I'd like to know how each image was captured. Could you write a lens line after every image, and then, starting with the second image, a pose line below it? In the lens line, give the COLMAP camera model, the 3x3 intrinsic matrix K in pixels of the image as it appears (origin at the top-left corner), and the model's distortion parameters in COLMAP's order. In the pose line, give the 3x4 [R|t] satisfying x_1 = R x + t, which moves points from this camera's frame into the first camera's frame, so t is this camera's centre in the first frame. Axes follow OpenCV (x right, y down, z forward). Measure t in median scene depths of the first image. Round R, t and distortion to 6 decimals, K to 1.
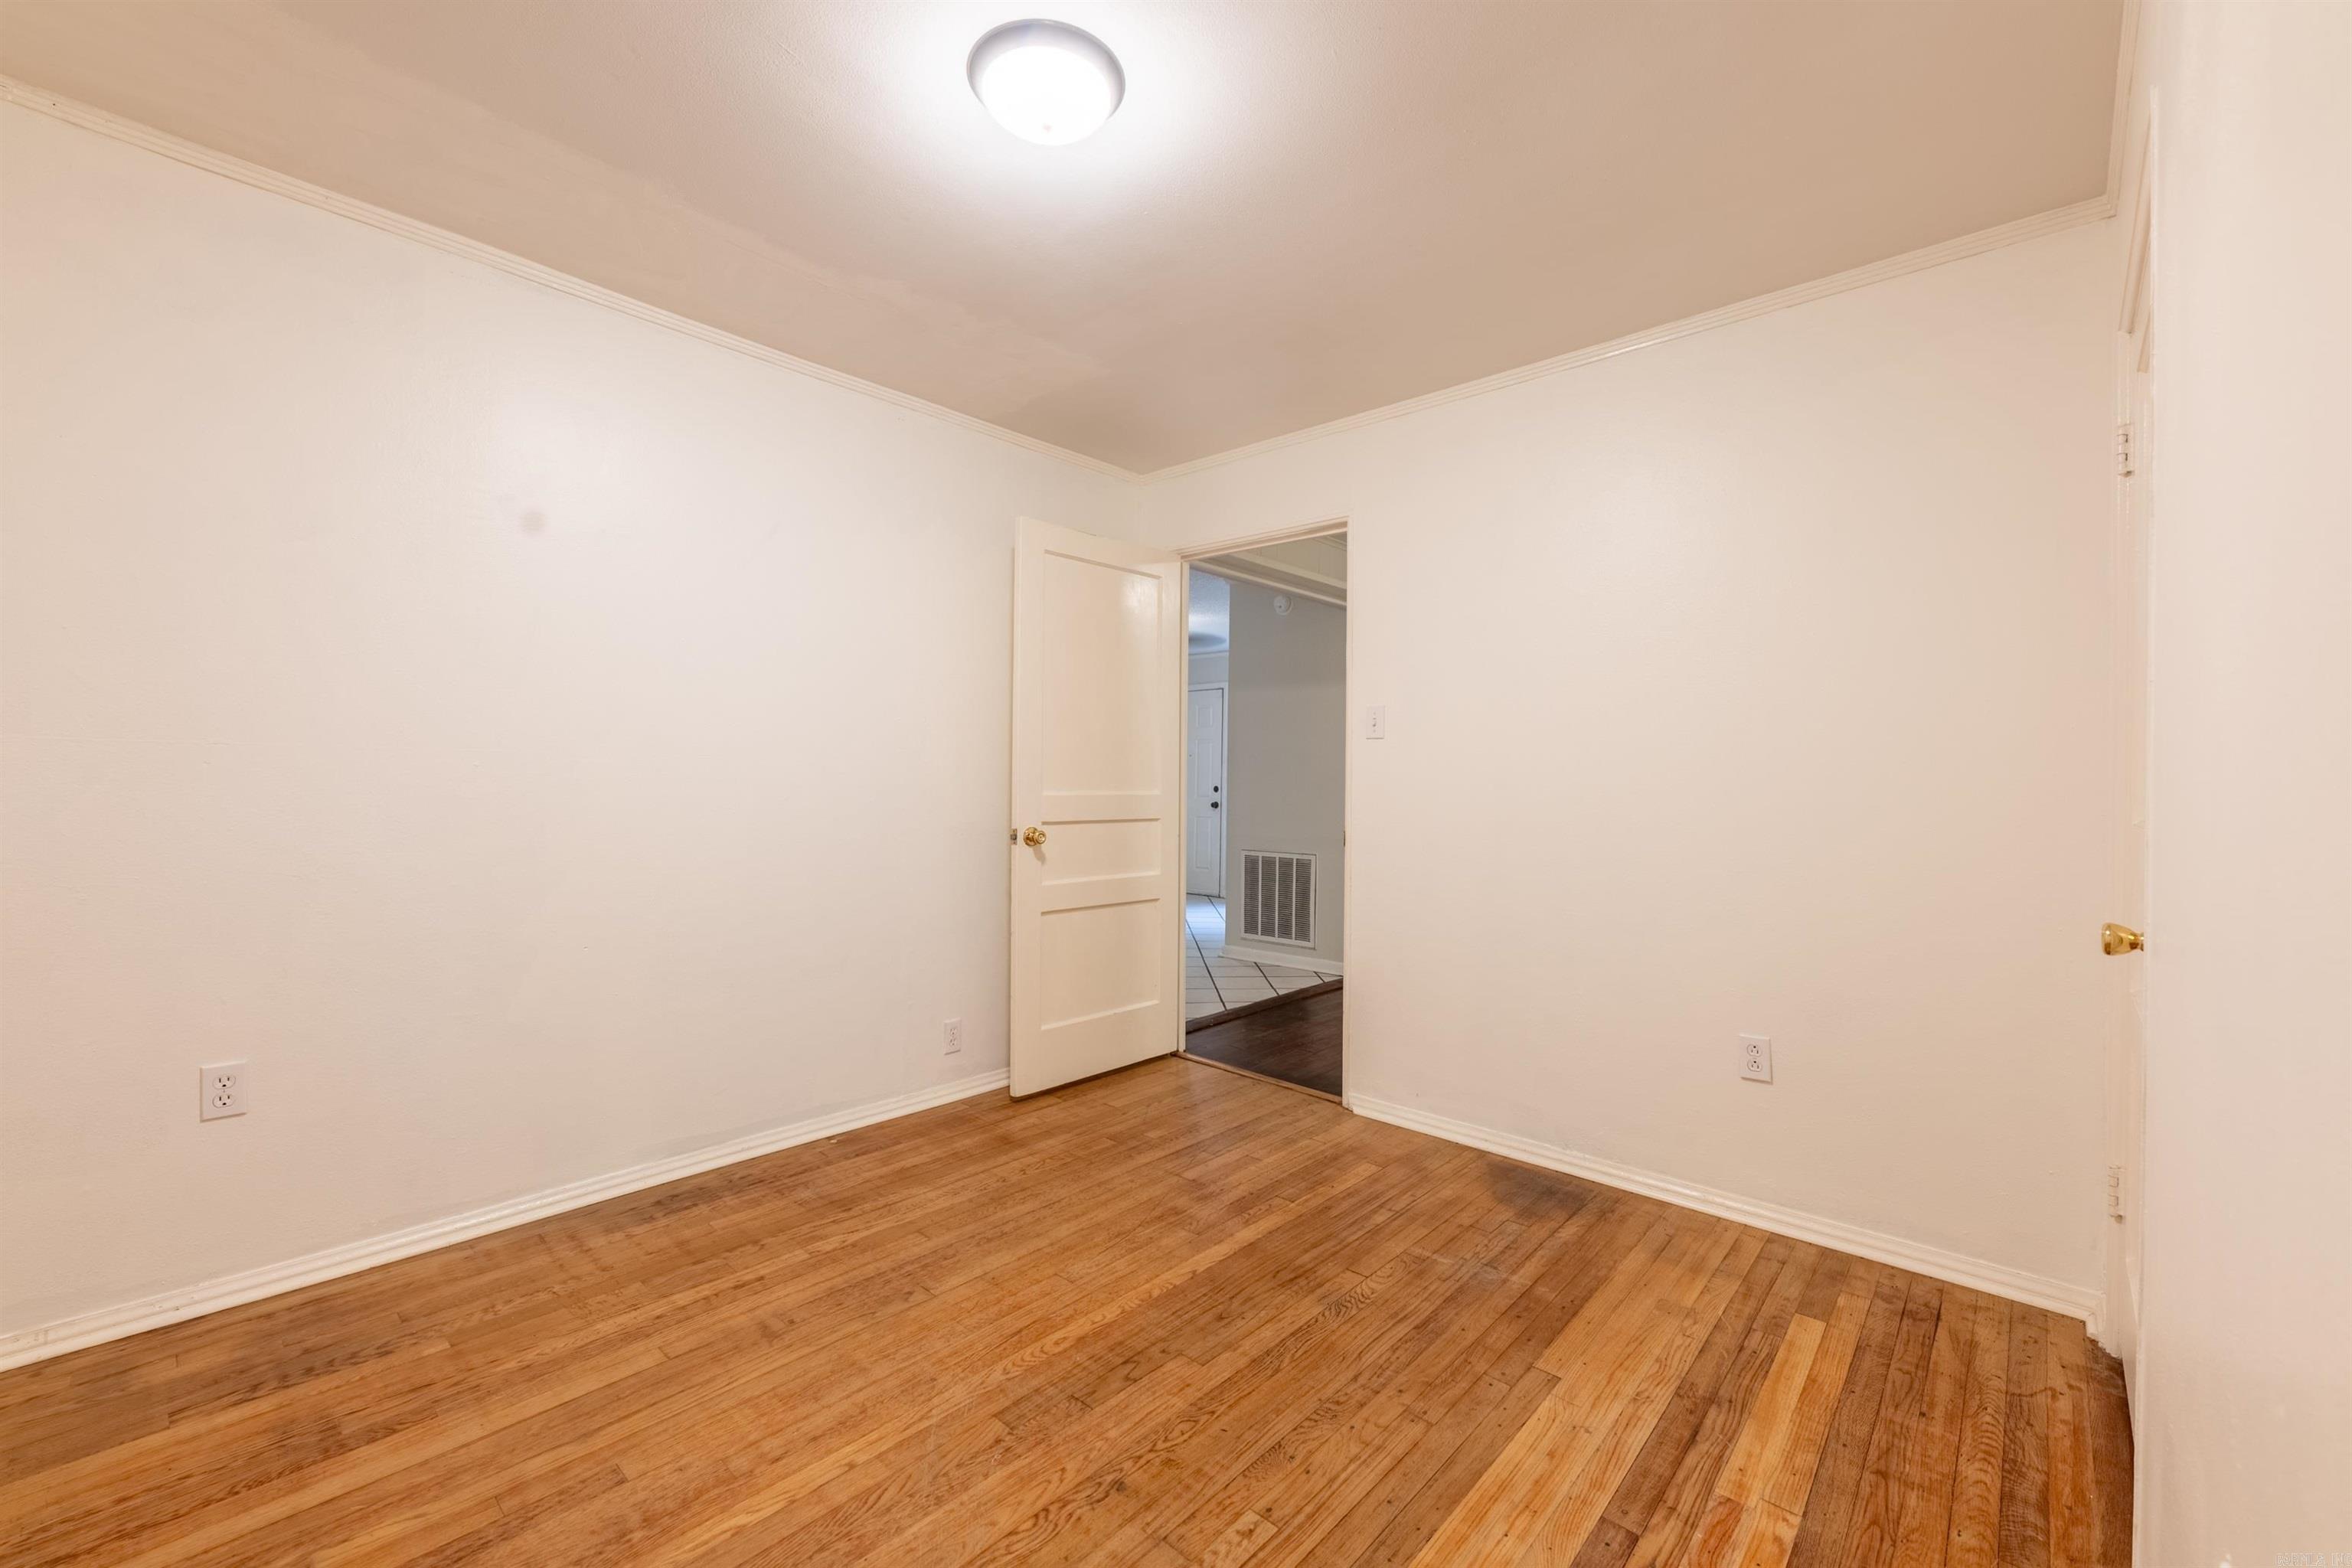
lens RADIAL K [[989.7, 0, 1176.0], [0, 989.7, 784.0], [0, 0, 1]] dist [-0.003194, -0.000293]
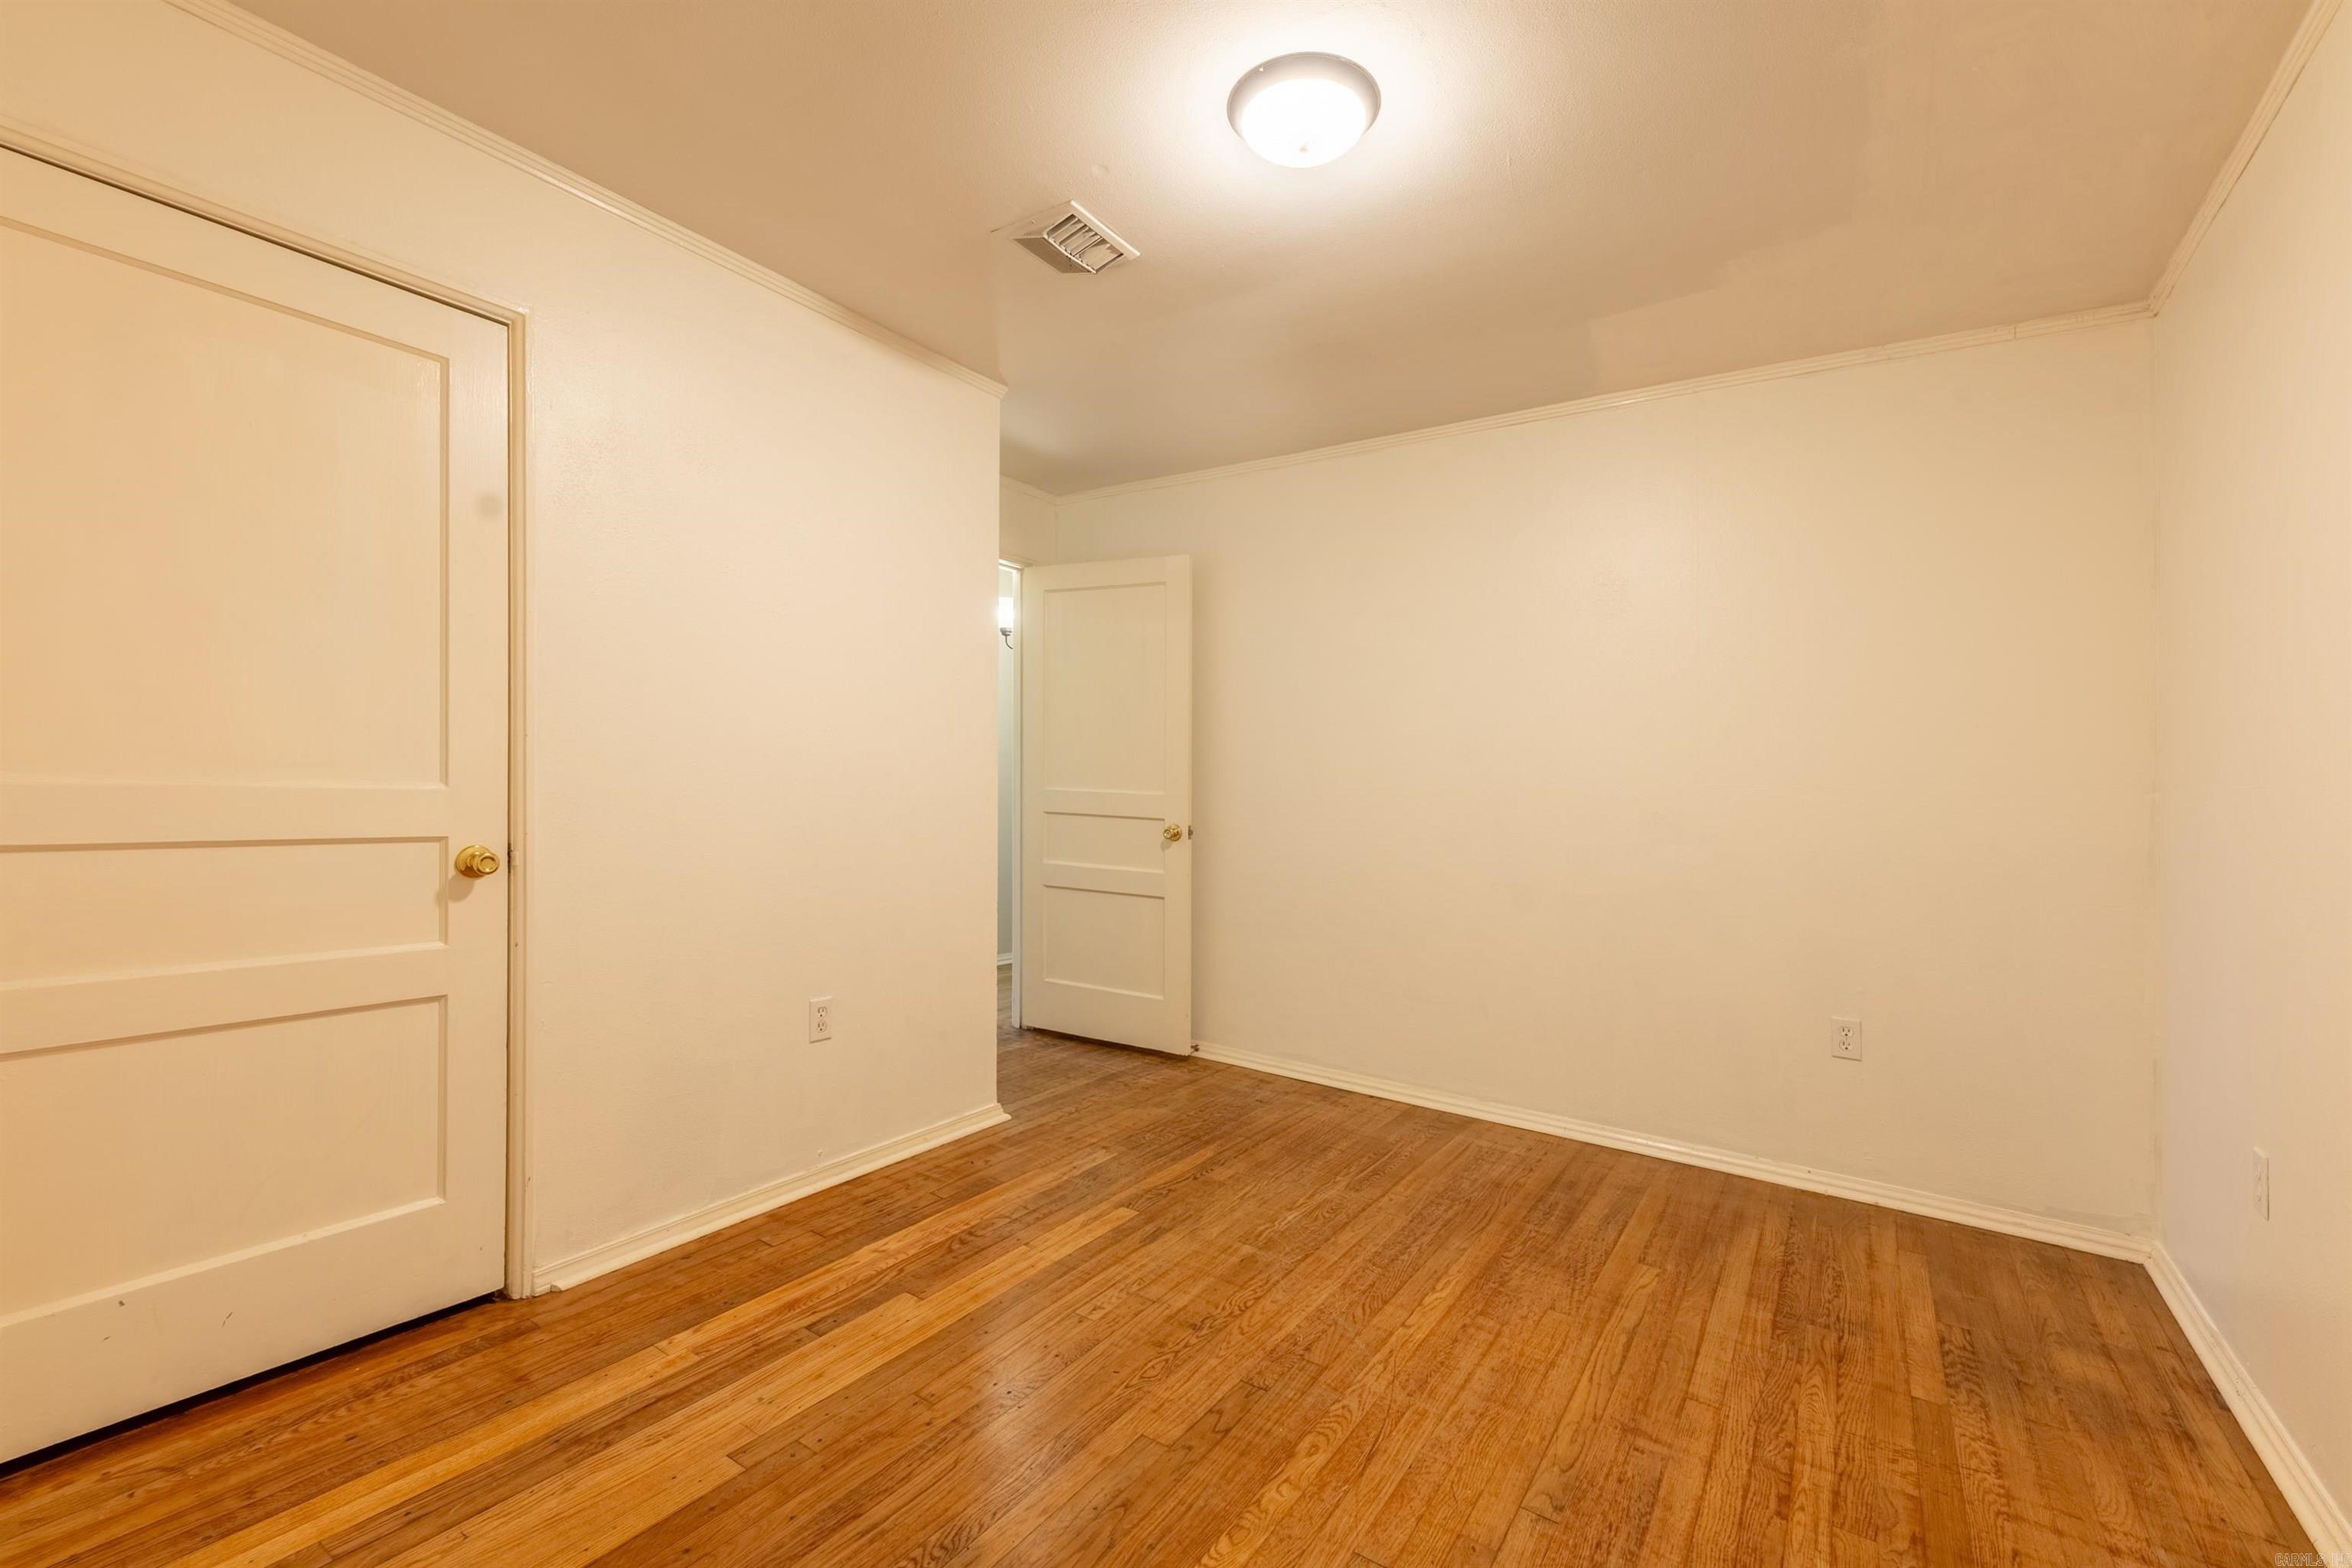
lens RADIAL K [[989.7, 0, 1176.0], [0, 989.7, 784.0], [0, 0, 1]] dist [-0.003194, -0.000293]
pose [[-0.990340, -0.044749, -0.131242, 0.147028], [-0.045333, 0.998971, 0.001464, -0.001288], [0.131041, 0.007399, -0.991349, 1.976531]]
